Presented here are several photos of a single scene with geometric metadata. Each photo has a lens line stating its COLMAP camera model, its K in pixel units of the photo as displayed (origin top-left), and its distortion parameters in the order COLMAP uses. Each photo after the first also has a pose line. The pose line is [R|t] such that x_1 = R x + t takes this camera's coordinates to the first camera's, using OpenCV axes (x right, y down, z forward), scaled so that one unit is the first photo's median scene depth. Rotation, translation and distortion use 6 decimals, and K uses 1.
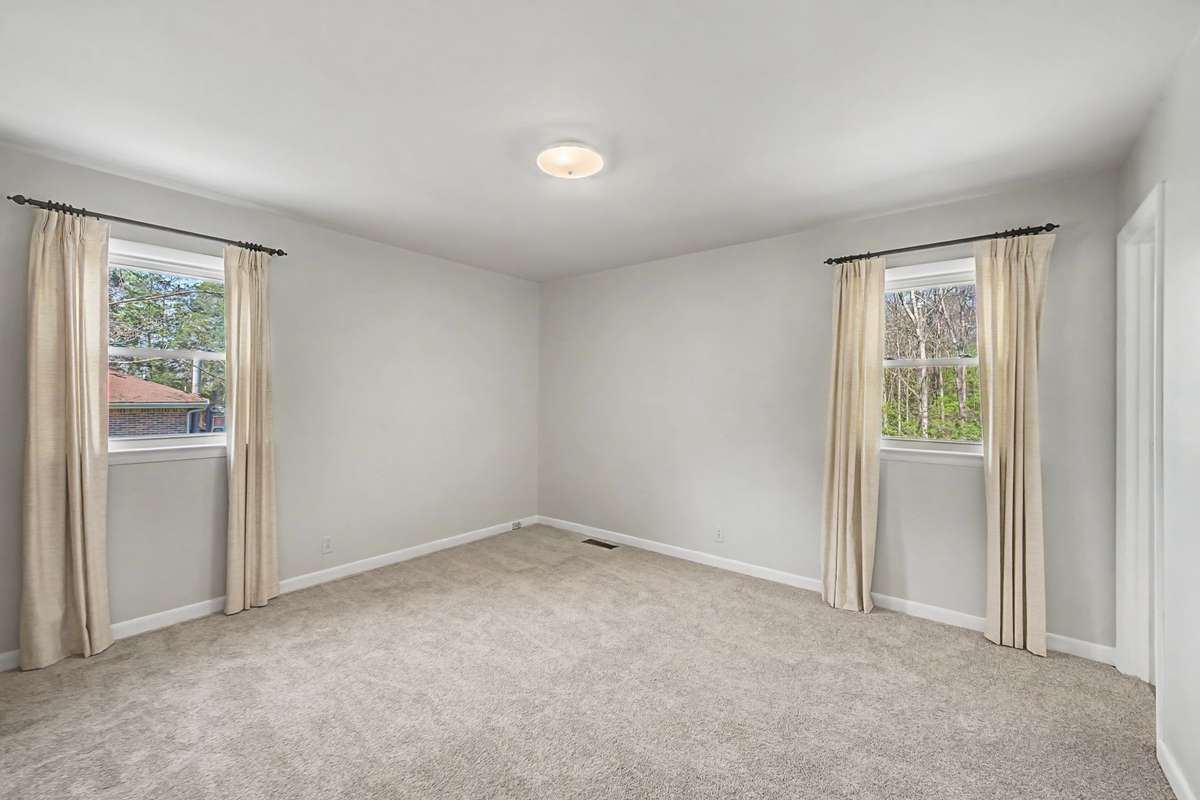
lens RADIAL K [[472.3, 0, 602.2], [0, 472.3, 396.2], [0, 0, 1]] dist [0.001034, -0.000188]
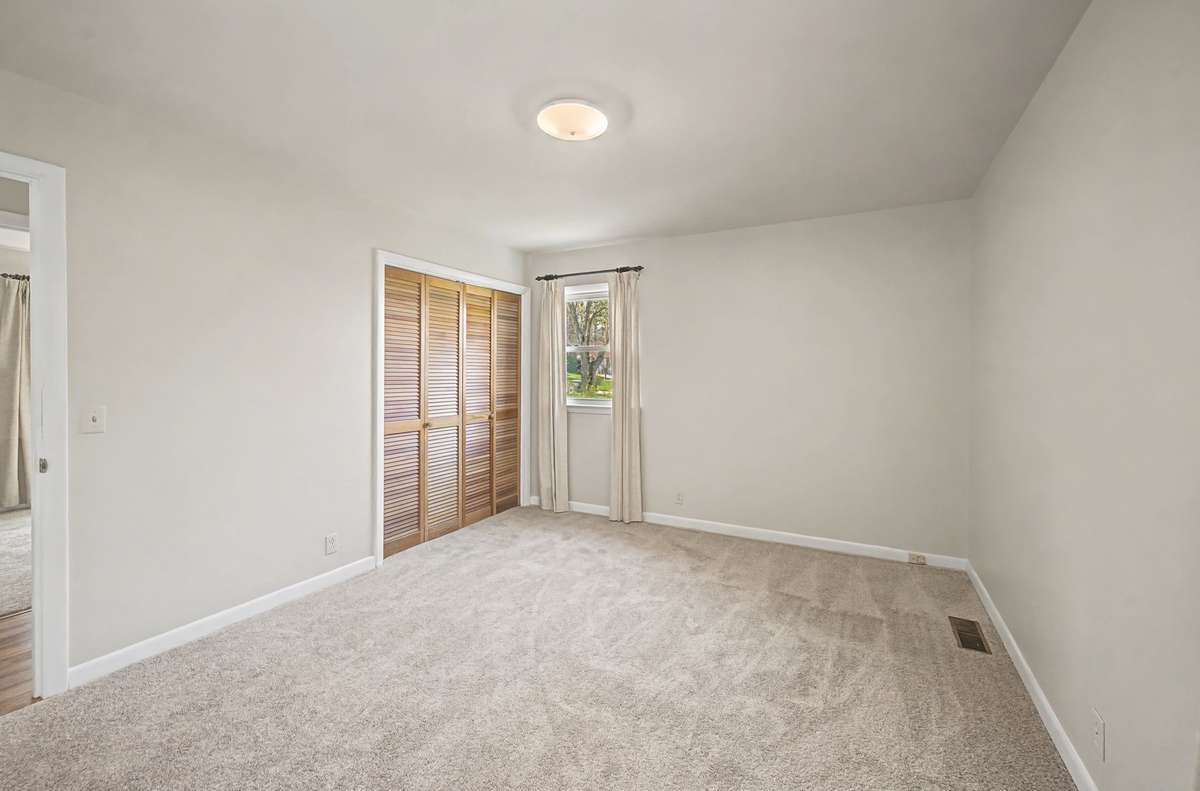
lens RADIAL K [[483.2, 0, 623.4], [0, 483.2, 375.1], [0, 0, 1]] dist [0.004394, 0.000080]
pose [[0.224596, 0.002066, -0.974450, 0.687242], [-0.002610, 0.999995, 0.001519, 0.000925], [0.974449, 0.002202, 0.224600, 0.673848]]
